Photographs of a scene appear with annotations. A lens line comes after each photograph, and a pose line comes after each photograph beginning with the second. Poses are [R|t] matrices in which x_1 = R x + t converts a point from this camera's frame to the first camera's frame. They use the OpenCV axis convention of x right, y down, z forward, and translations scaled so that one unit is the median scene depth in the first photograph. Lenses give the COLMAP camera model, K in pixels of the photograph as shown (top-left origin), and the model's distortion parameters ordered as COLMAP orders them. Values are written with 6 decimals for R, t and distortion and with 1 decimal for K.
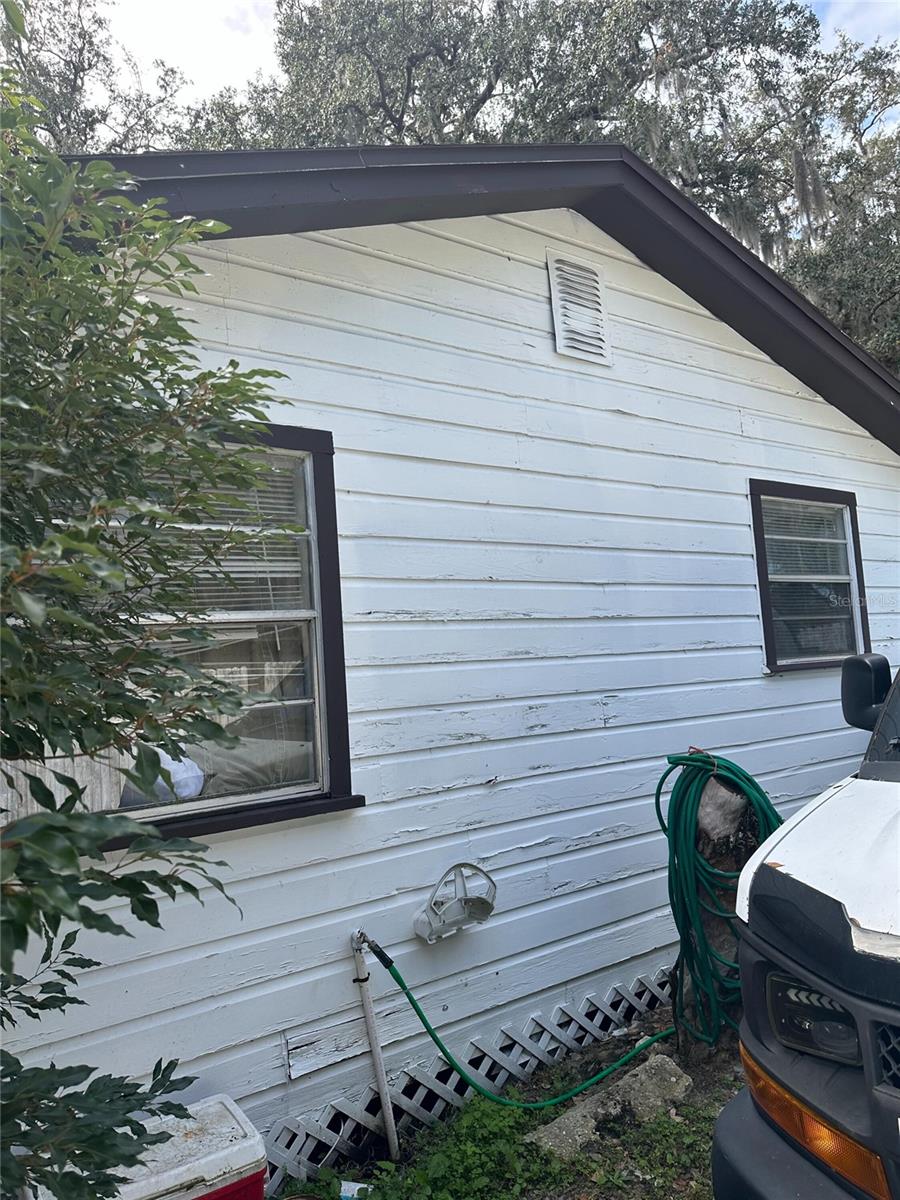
lens RADIAL K [[846.8, 0, 448.2], [0, 846.8, 601.8], [0, 0, 1]] dist [0.038220, -0.040090]
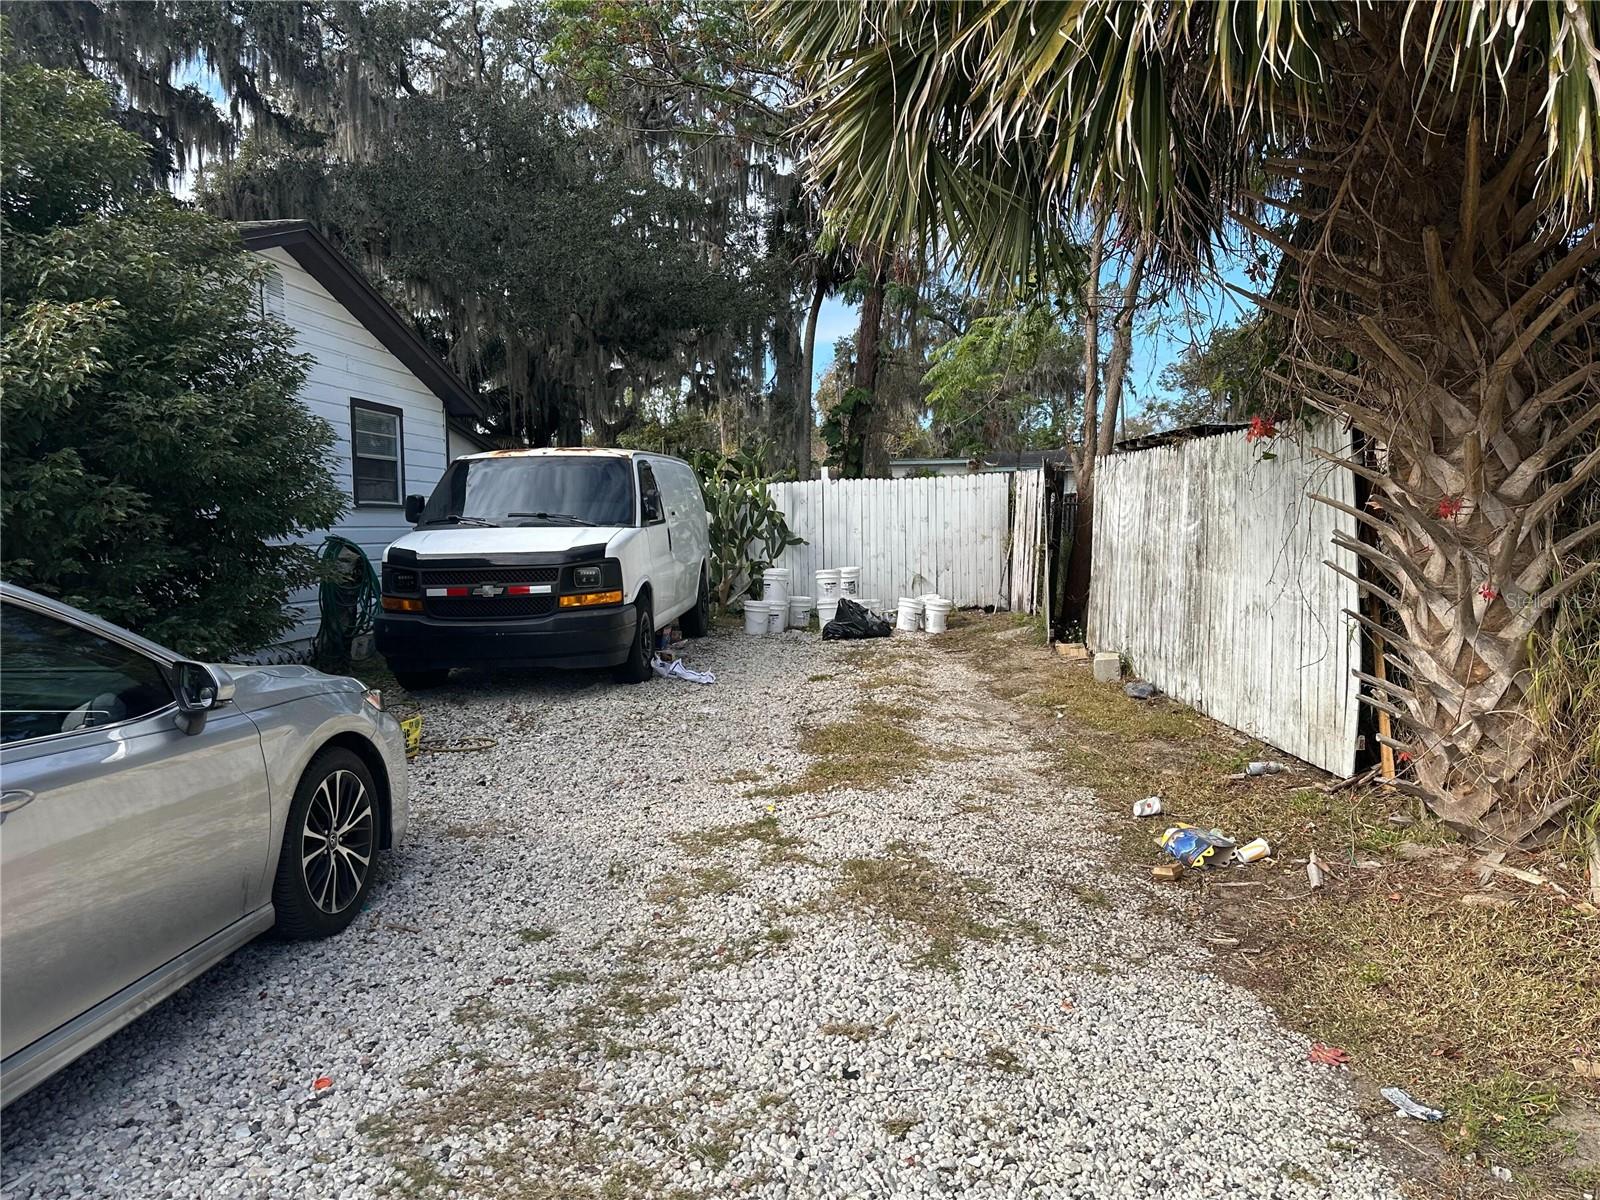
lens RADIAL K [[1129.1, 0, 799.2], [0, 1129.1, 607.8], [0, 0, 1]] dist [0.038220, -0.040090]
pose [[0.675582, 0.003750, 0.737276, -0.742426], [-0.093095, 0.992417, 0.080257, 0.012739], [-0.731384, -0.122857, 0.670808, -1.296666]]
